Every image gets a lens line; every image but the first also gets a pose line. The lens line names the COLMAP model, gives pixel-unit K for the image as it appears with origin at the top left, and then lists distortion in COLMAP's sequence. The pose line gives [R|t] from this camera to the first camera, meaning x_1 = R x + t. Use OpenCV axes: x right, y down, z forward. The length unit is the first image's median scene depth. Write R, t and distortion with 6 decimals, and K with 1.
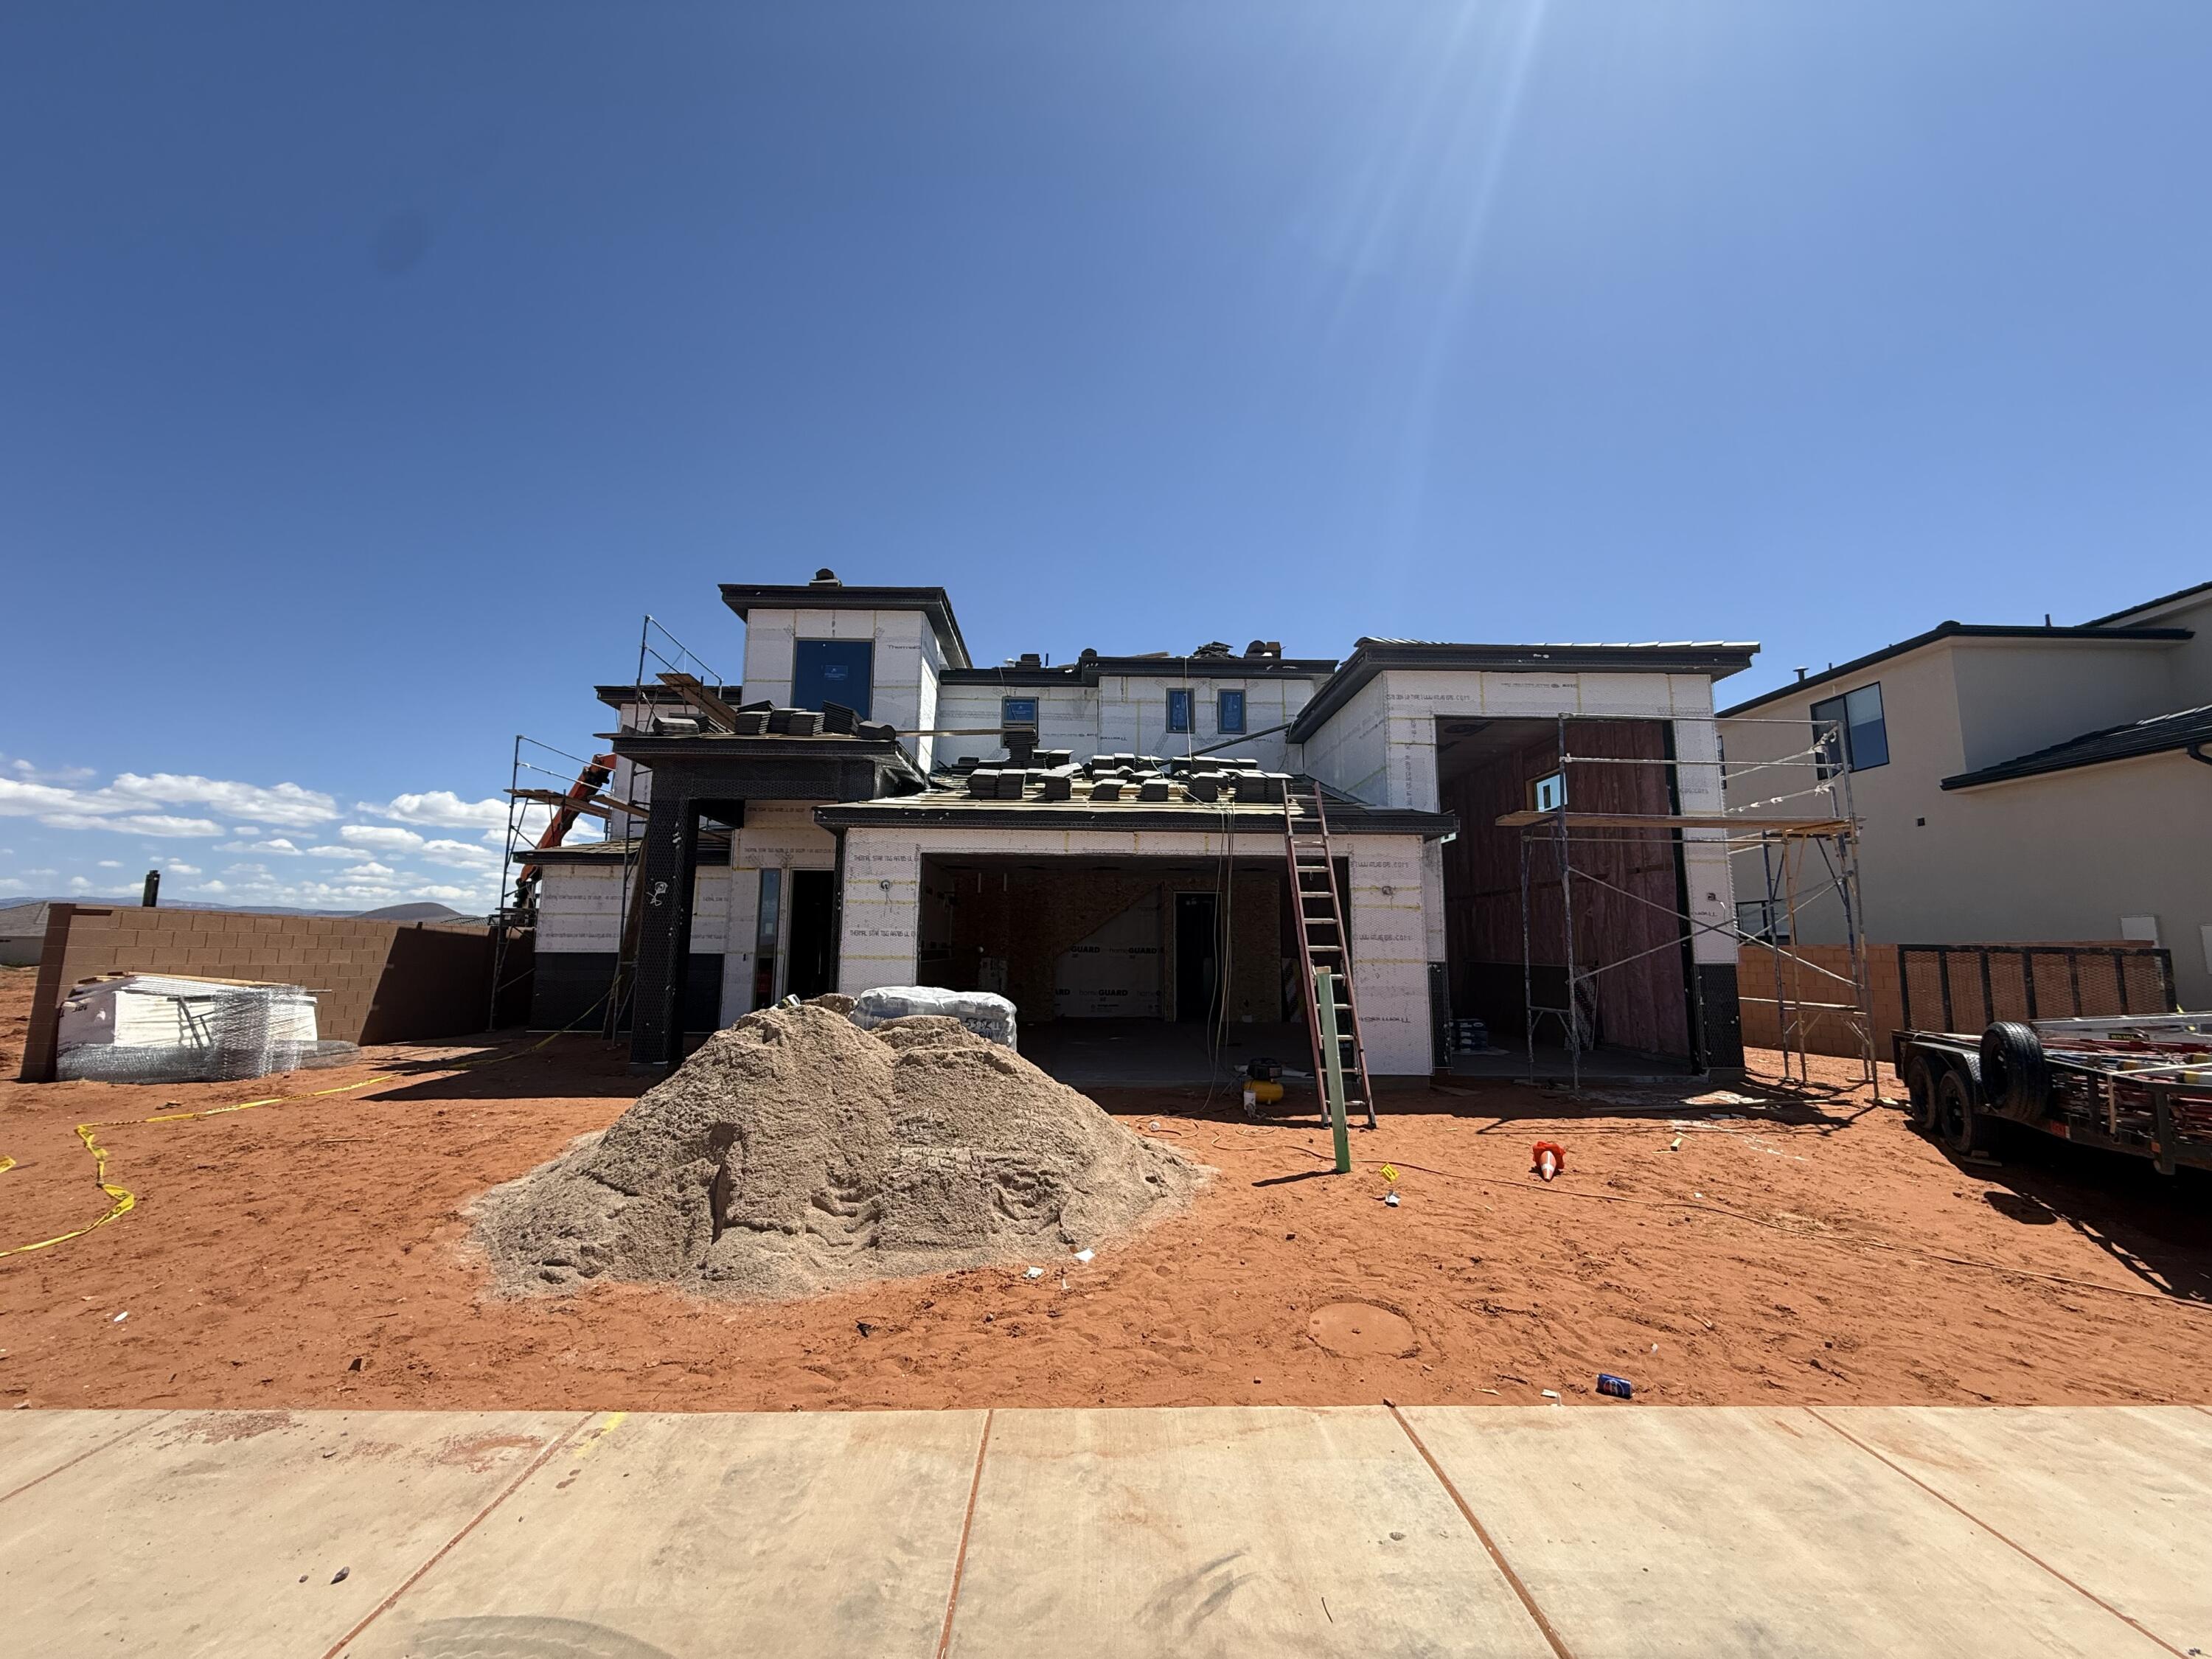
lens RADIAL K [[874.8, 0, 1104.5], [0, 874.8, 825.2], [0, 0, 1]] dist [0.001835, 0.000271]
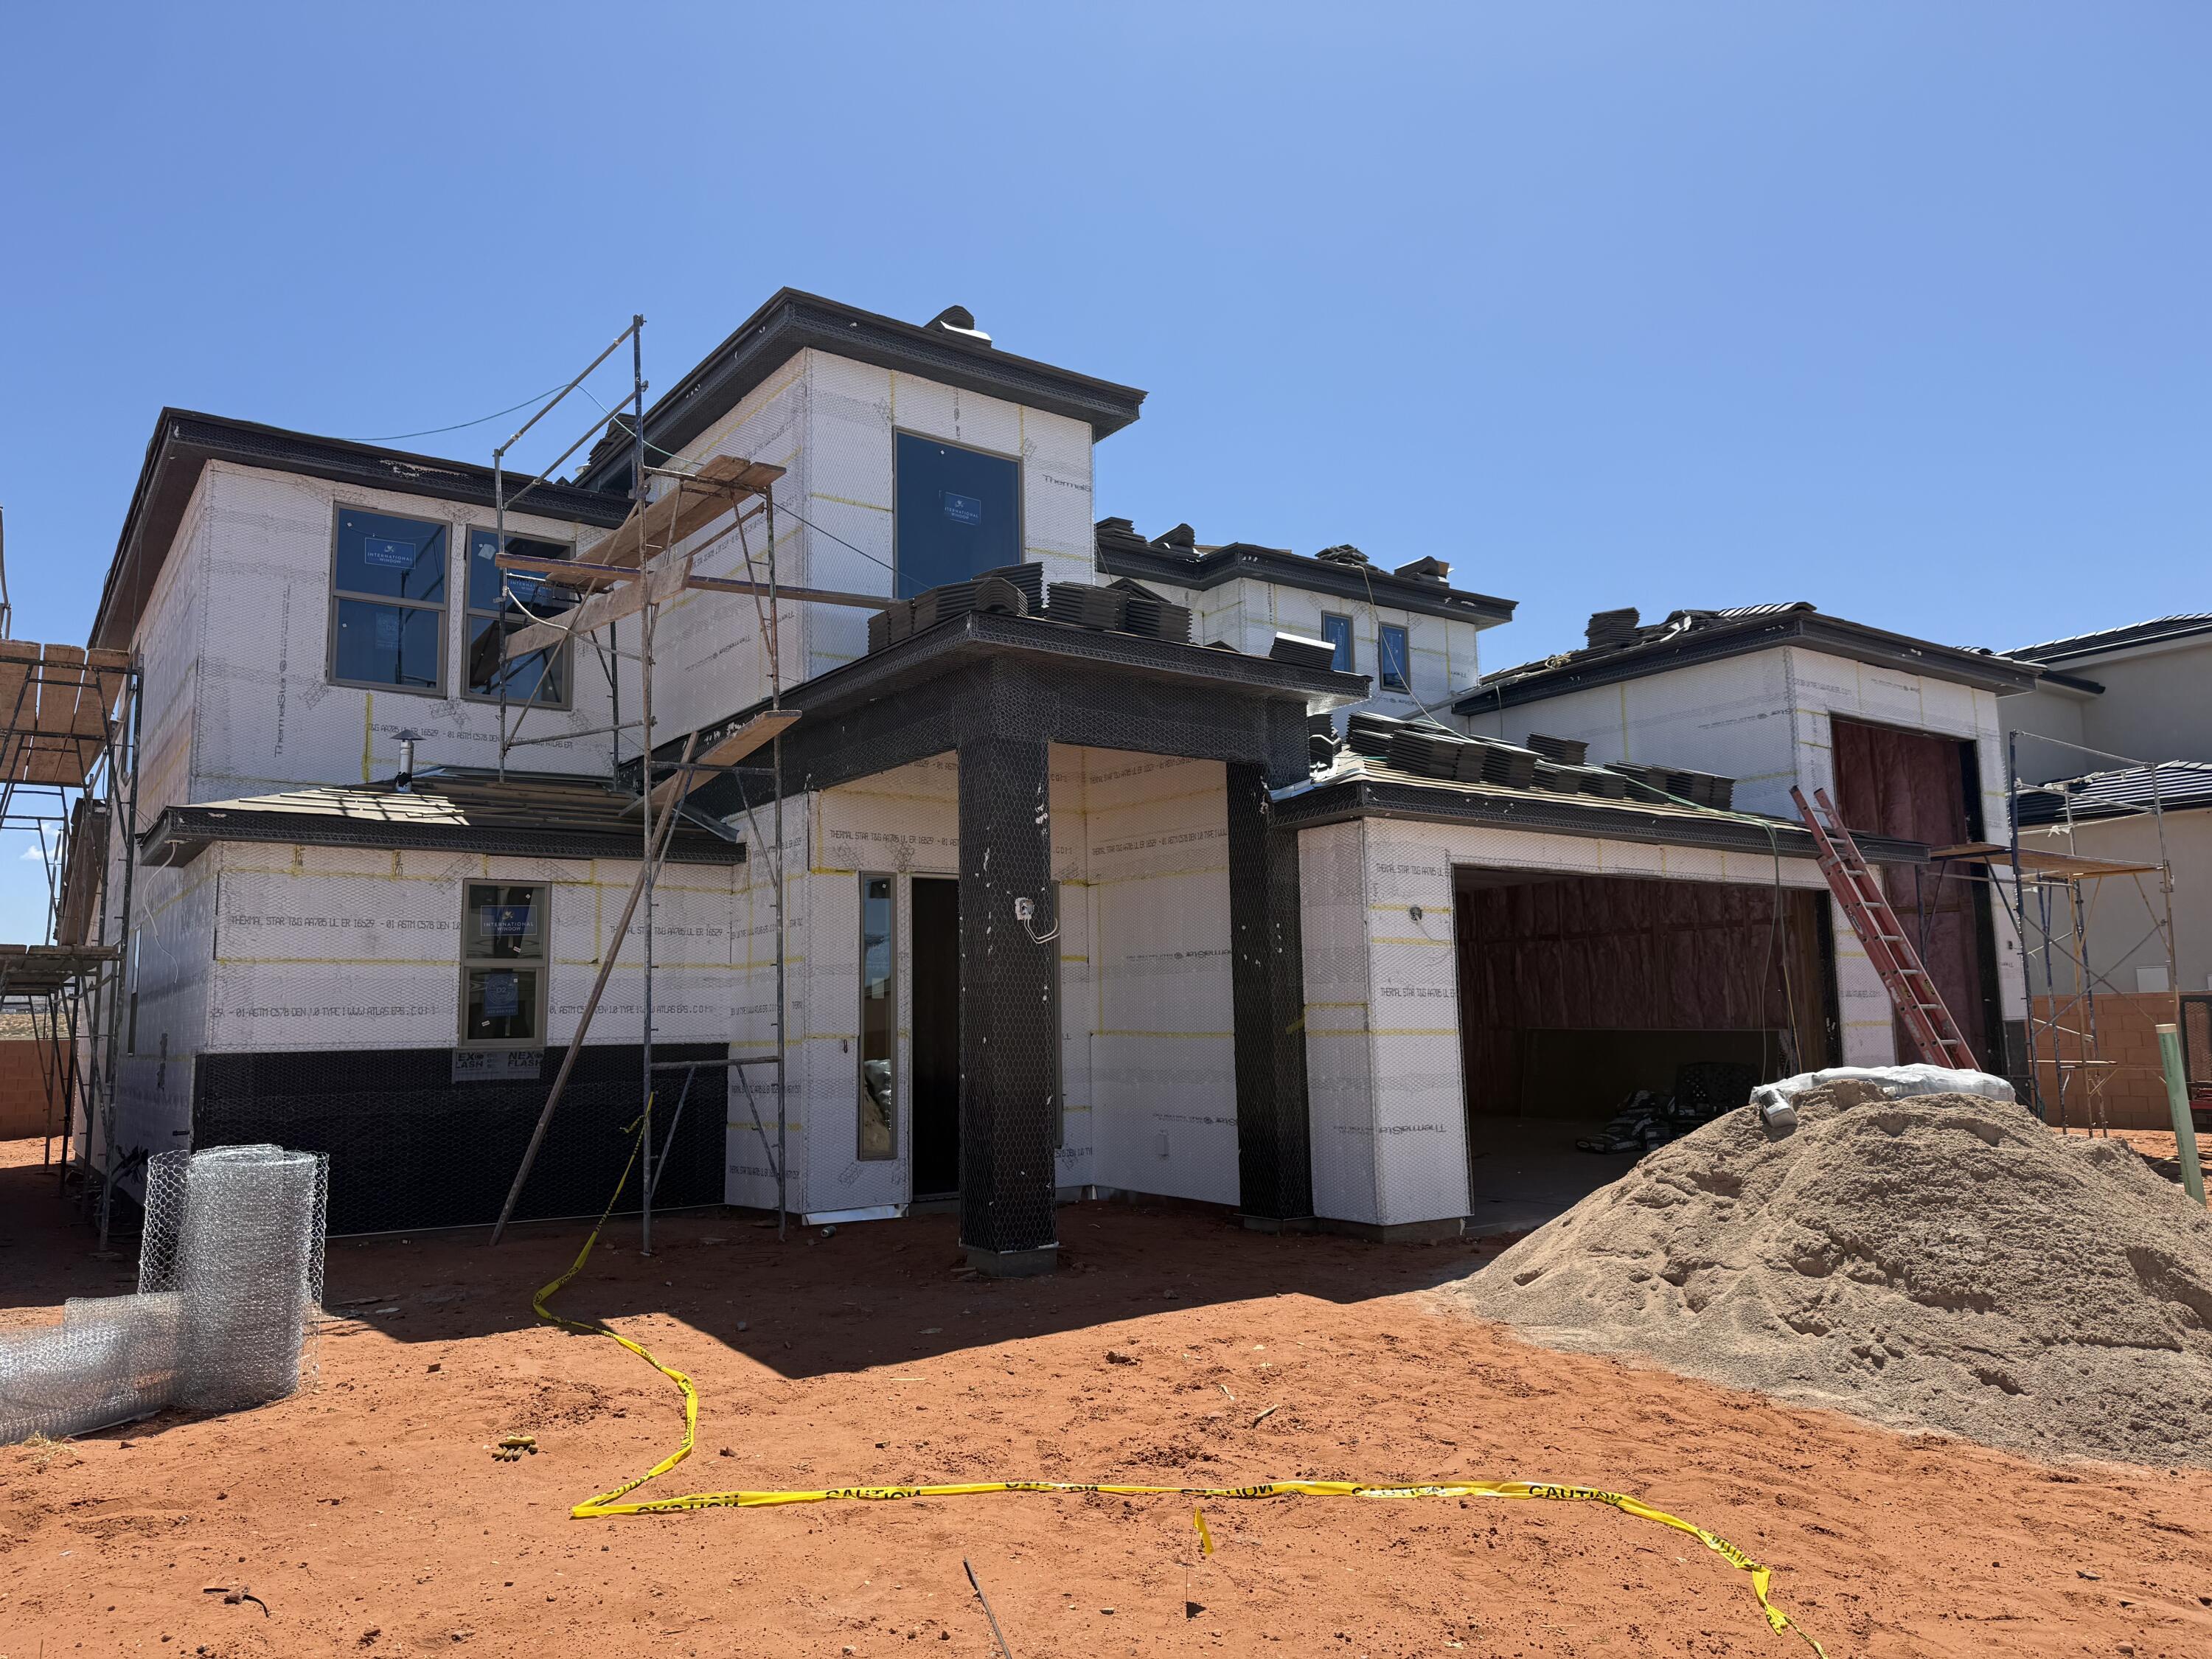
lens RADIAL K [[1551.9, 0, 1106.1], [0, 1551.9, 838.7], [0, 0, 1]] dist [0.033293, -0.000374]
pose [[0.821264, 0.047163, 0.568596, -0.759294], [-0.057591, 0.998340, 0.000375, 0.020765], [-0.567634, -0.033054, 0.822617, 0.167000]]
